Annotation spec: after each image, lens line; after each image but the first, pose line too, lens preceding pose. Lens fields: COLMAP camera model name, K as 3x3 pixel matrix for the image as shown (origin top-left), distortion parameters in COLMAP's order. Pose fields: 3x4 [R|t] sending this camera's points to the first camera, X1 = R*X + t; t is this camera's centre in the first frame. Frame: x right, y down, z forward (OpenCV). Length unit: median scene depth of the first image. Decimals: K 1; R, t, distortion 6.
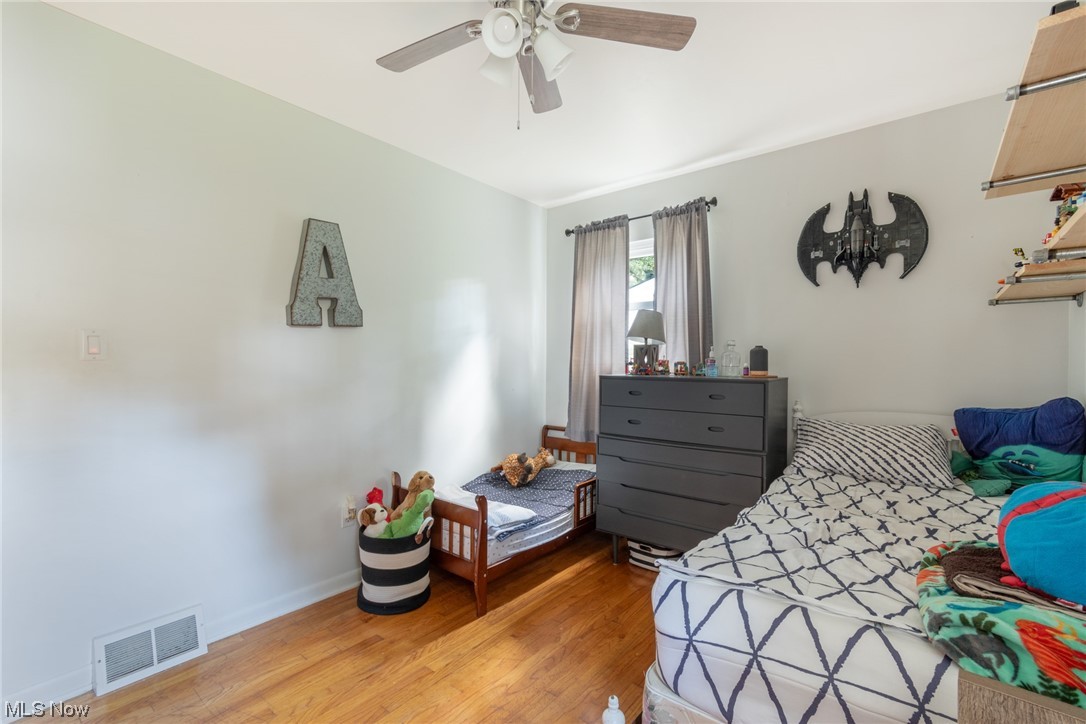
lens RADIAL K [[483.4, 0, 544.1], [0, 483.4, 361.0], [0, 0, 1]] dist [0.006144, -0.002788]
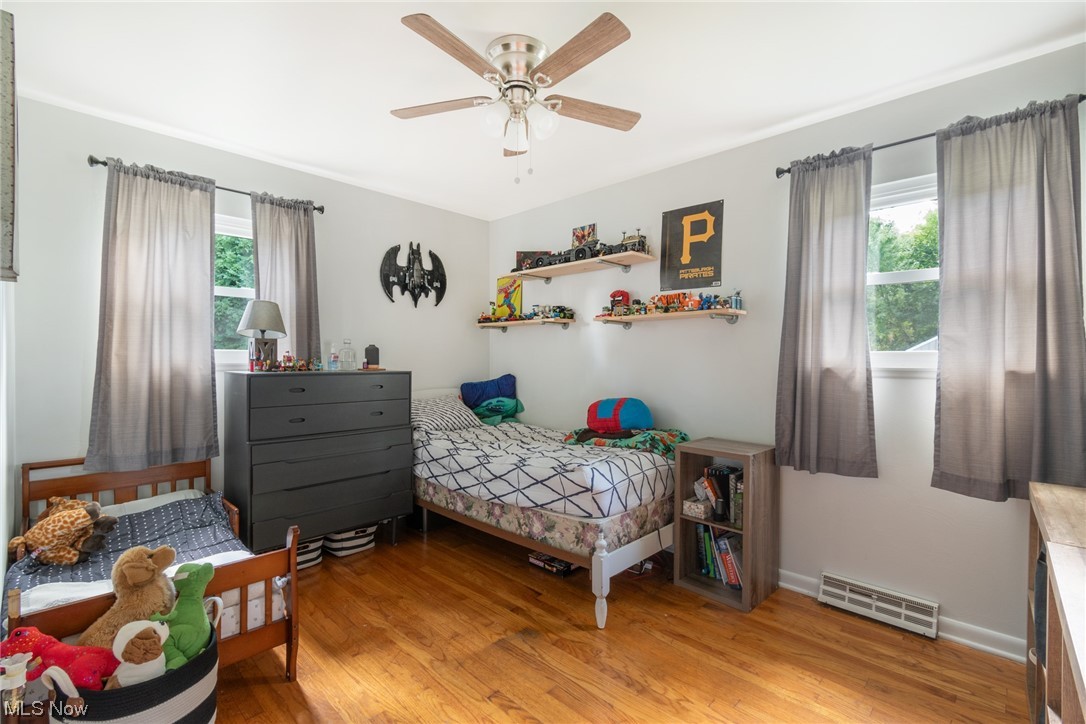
lens RADIAL K [[483.4, 0, 545.1], [0, 483.4, 360.6], [0, 0, 1]] dist [0.006144, -0.002788]
pose [[0.088668, -0.008536, 0.996025, -0.761546], [-0.006523, 0.999937, 0.009150, -0.005023], [-0.996040, -0.007308, 0.088607, 0.447432]]
